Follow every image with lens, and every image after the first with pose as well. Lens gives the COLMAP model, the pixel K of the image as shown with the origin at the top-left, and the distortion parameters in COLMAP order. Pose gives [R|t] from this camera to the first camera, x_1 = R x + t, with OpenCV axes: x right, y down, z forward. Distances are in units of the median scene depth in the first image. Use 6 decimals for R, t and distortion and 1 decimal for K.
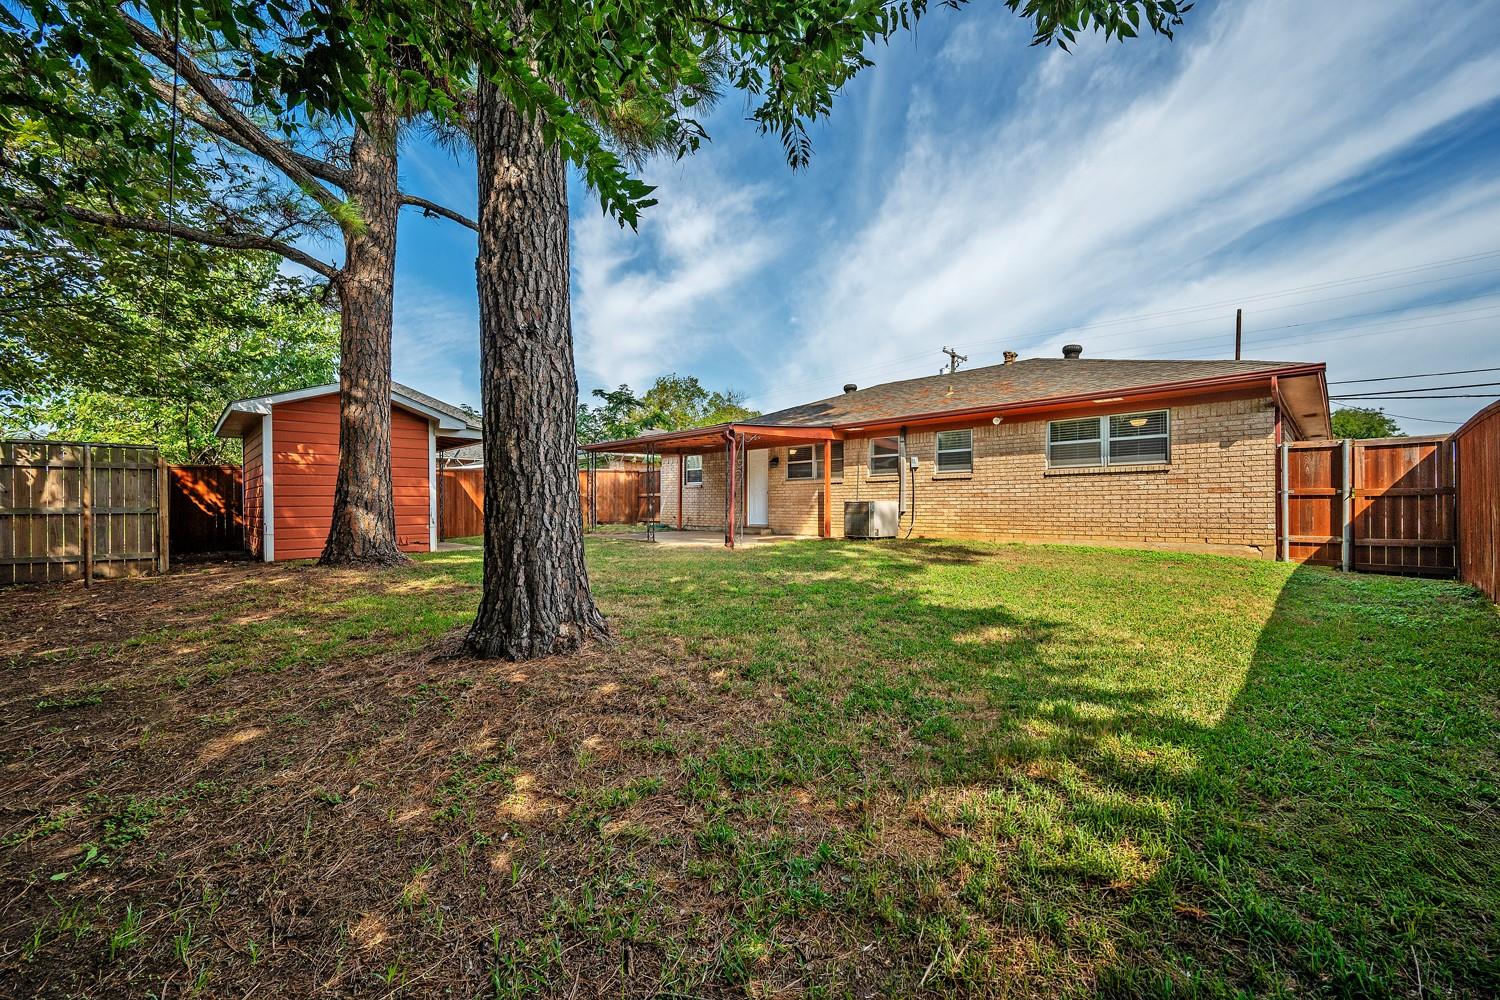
lens RADIAL K [[586.9, 0, 750.4], [0, 586.9, 504.1], [0, 0, 1]] dist [-0.001357, 0.000221]
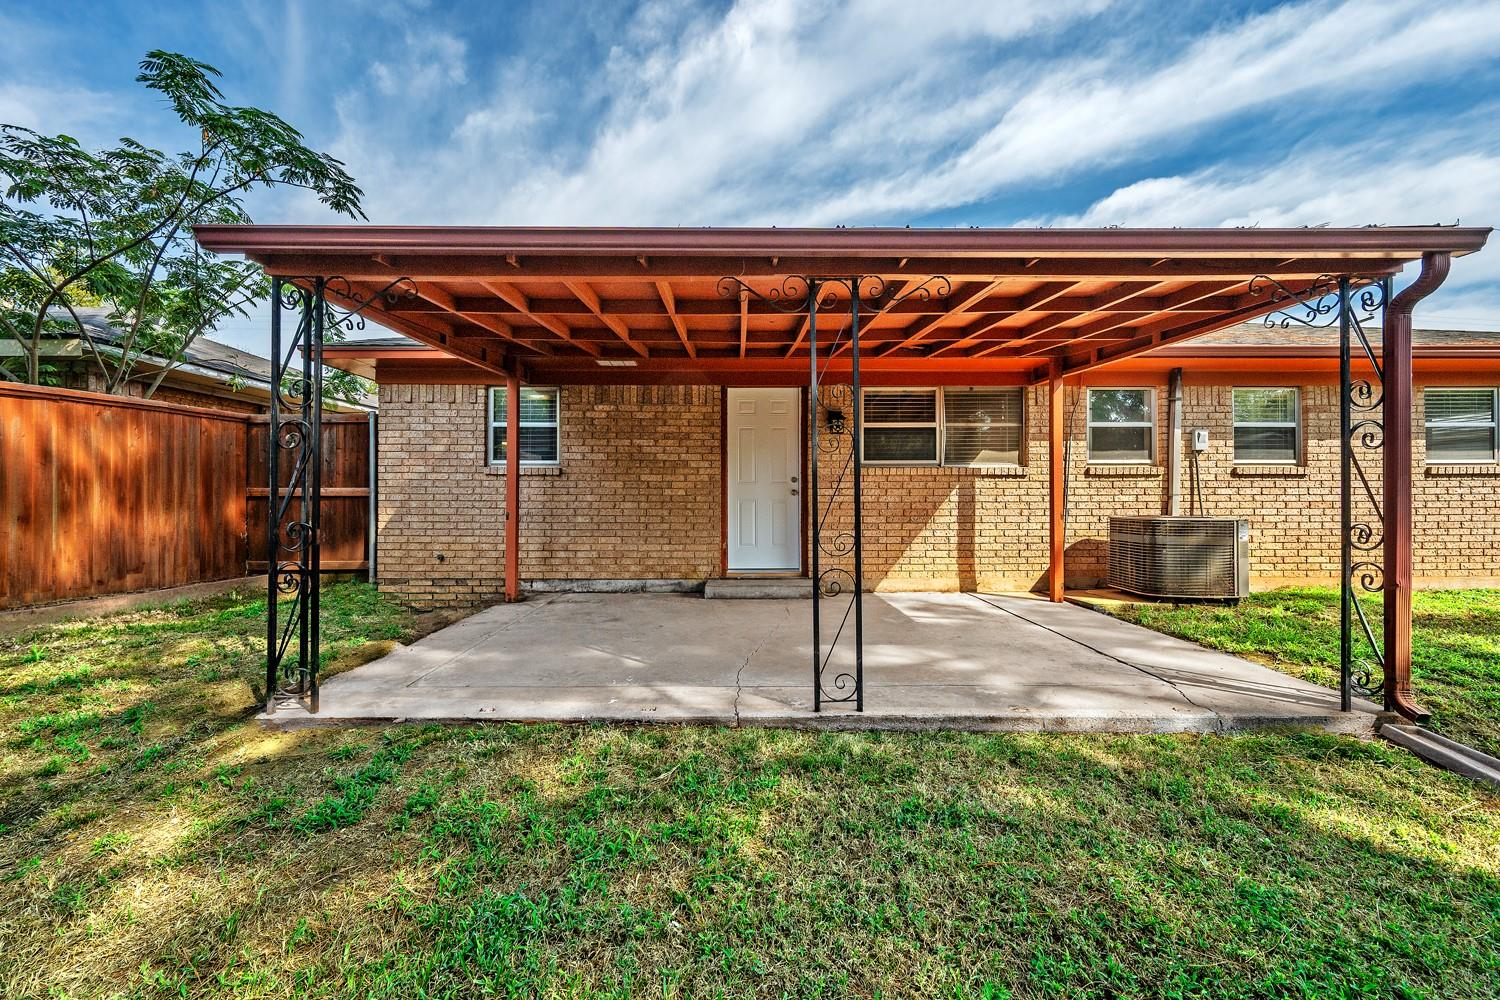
lens RADIAL K [[586.9, 0, 750.4], [0, 586.9, 504.1], [0, 0, 1]] dist [-0.001357, 0.000221]
pose [[0.691894, -0.000664, 0.721999, -0.371258], [-0.001300, 0.999997, 0.002165, -0.015452], [-0.721998, -0.002436, 0.691891, 0.923614]]
